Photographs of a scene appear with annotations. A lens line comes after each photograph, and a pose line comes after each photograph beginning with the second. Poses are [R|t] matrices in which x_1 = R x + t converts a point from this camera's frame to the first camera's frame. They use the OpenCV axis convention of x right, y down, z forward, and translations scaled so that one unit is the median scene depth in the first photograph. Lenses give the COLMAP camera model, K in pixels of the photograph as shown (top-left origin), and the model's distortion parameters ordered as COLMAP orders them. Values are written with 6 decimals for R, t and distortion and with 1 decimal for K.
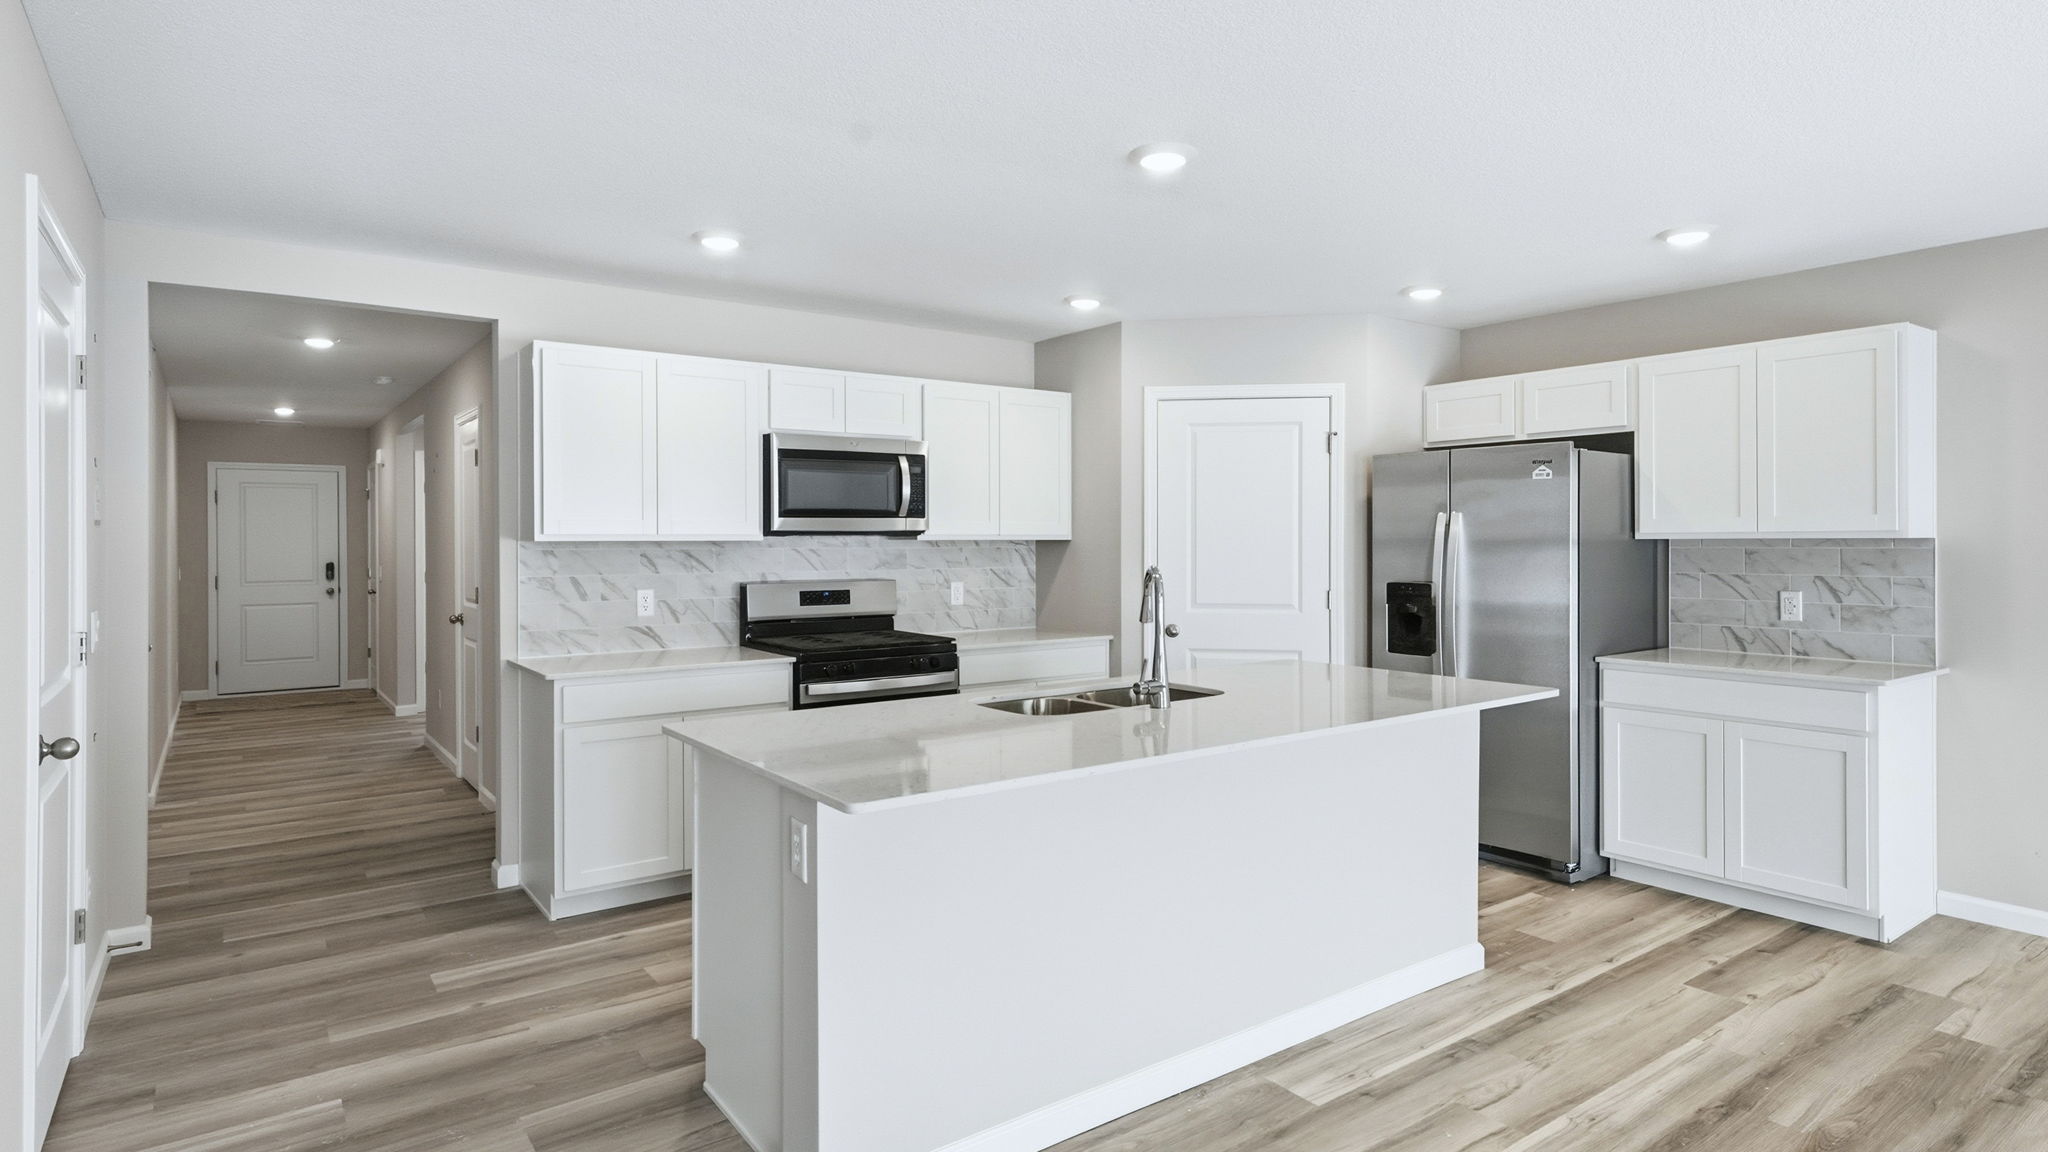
lens RADIAL K [[1086.7, 0, 1023.3], [0, 1086.7, 556.2], [0, 0, 1]] dist [0.023486, -0.001181]
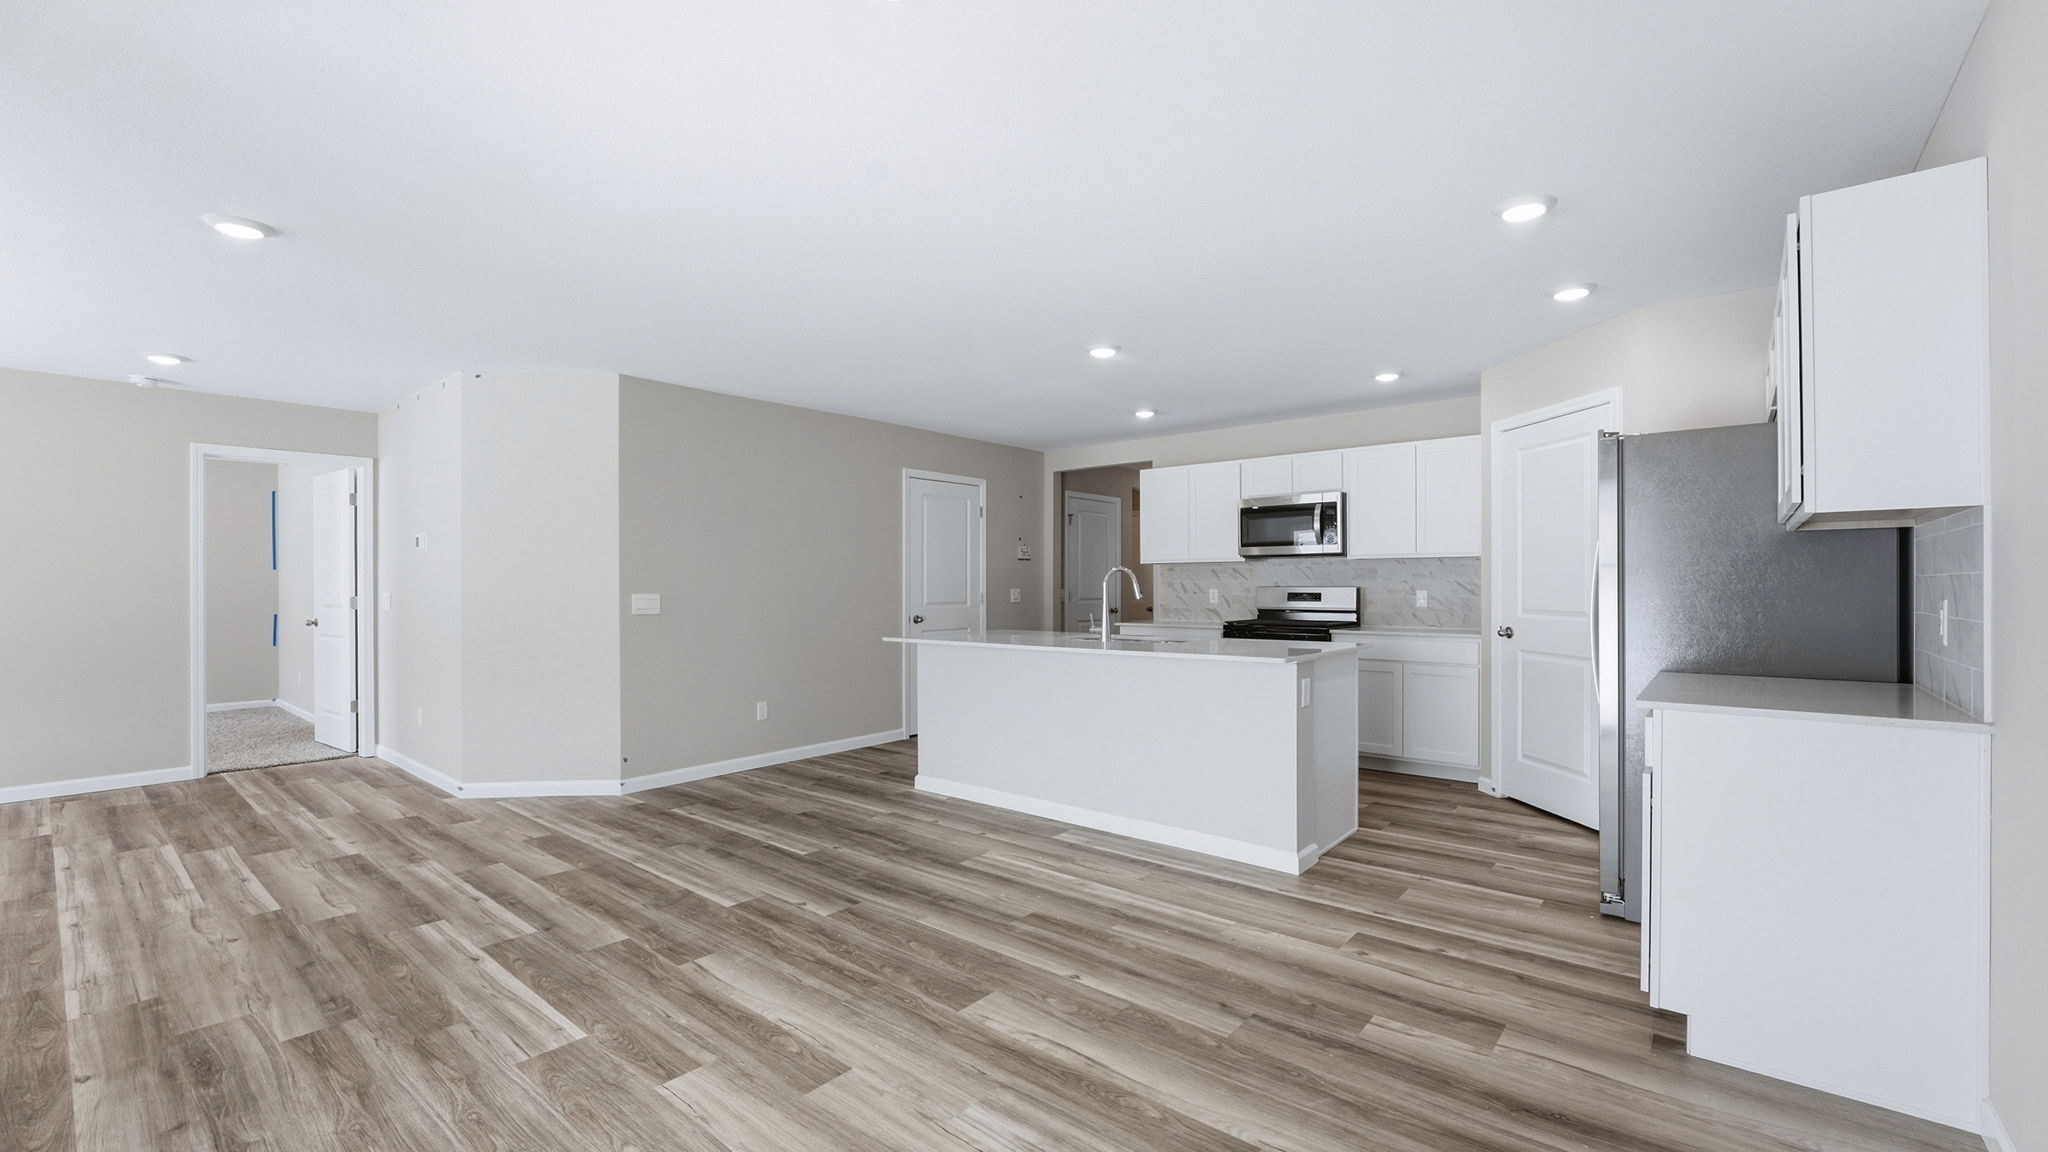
lens RADIAL K [[844.8, 0, 1033.5], [0, 844.8, 590.1], [0, 0, 1]] dist [-0.014440, 0.002331]
pose [[0.240534, 0.007428, -0.970612, 0.994614], [-0.012609, 0.999910, 0.004528, 0.029980], [0.970559, 0.011149, 0.240606, 0.345568]]
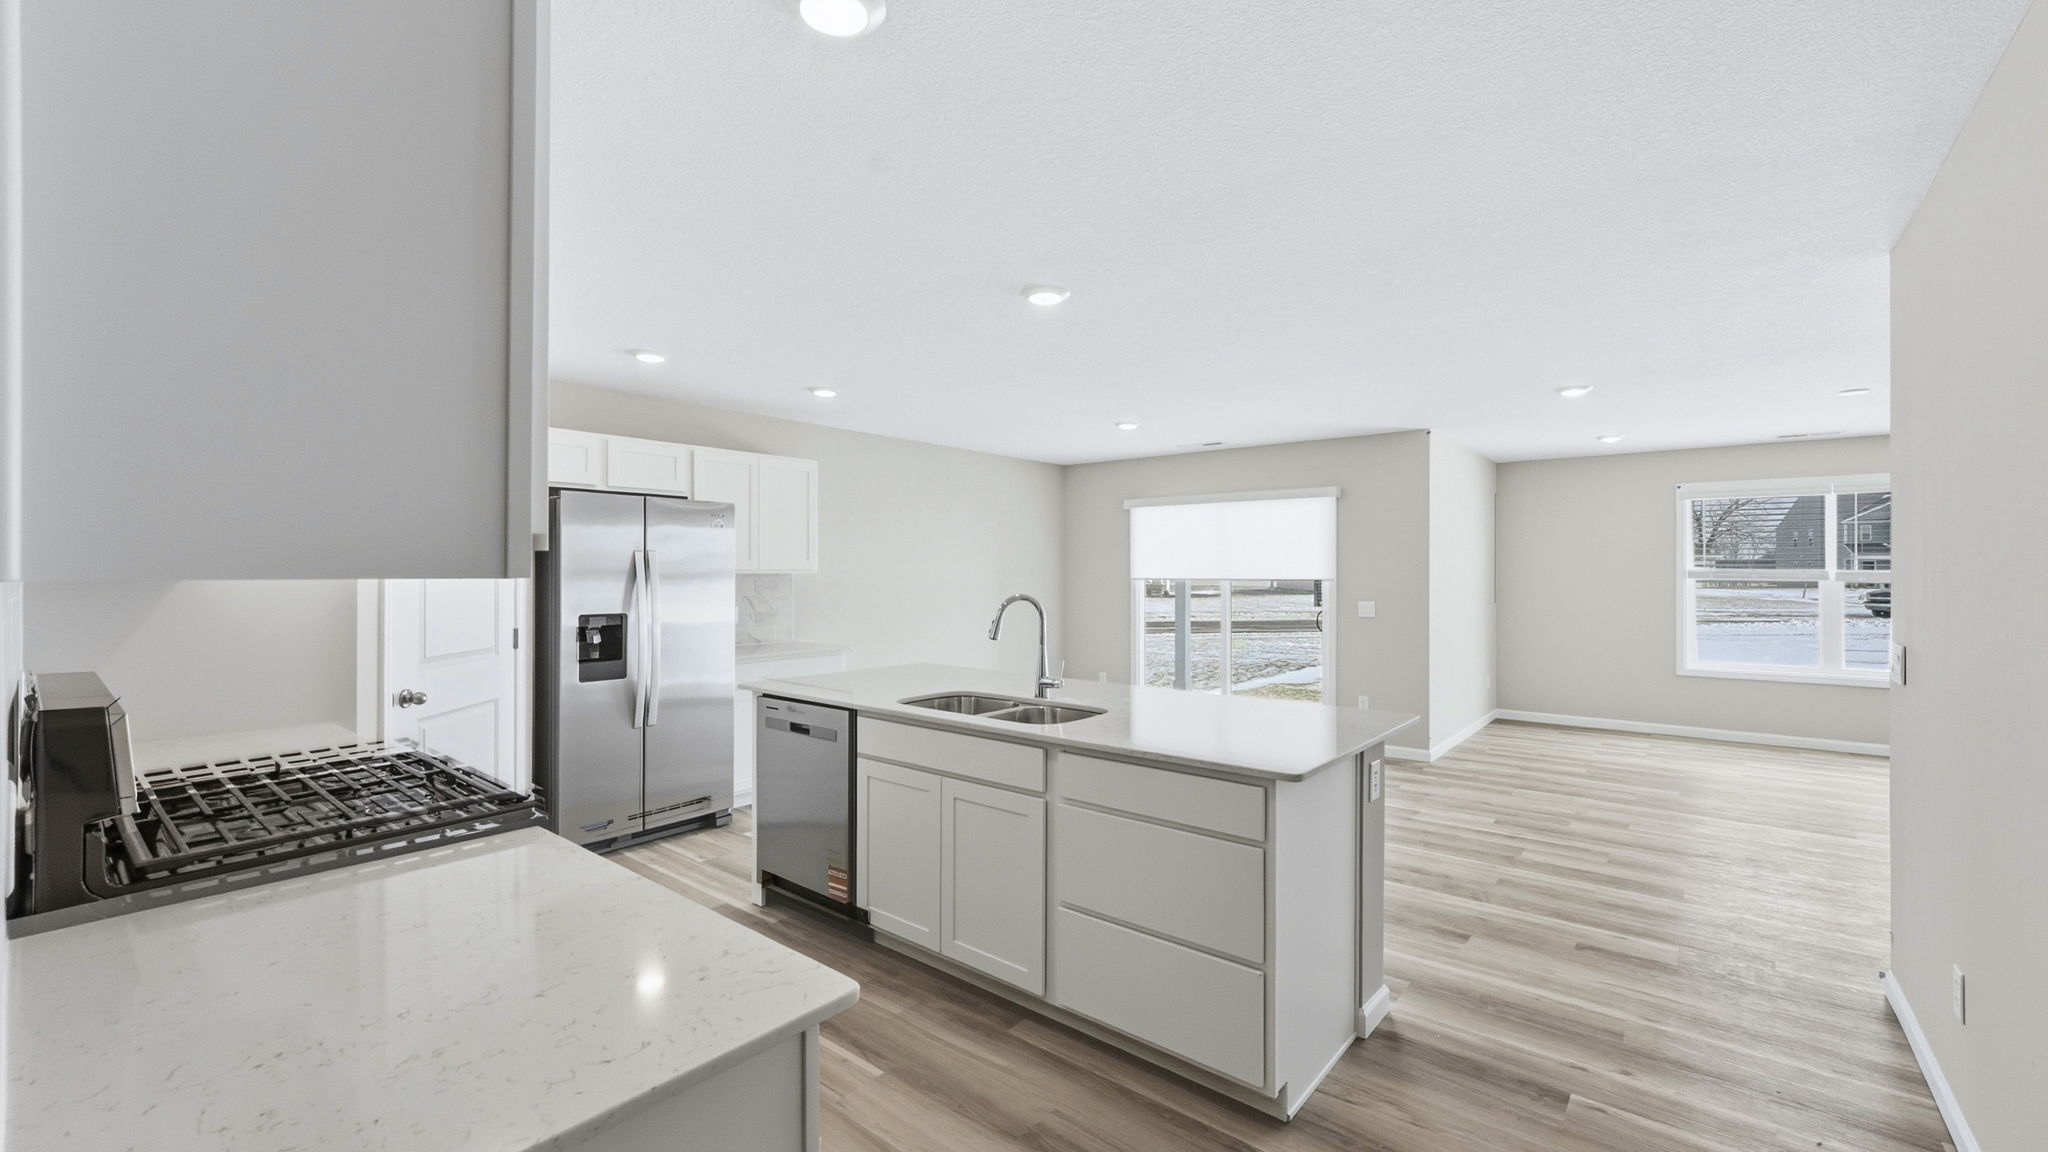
lens RADIAL K [[834.3, 0, 1020.7], [0, 834.3, 578.5], [0, 0, 1]] dist [-0.006354, 0.002143]
pose [[-0.237922, -0.004244, 0.971275, -0.570824], [0.014965, 0.999856, 0.008035, -0.011543], [-0.971169, 0.016446, -0.237824, 0.834422]]
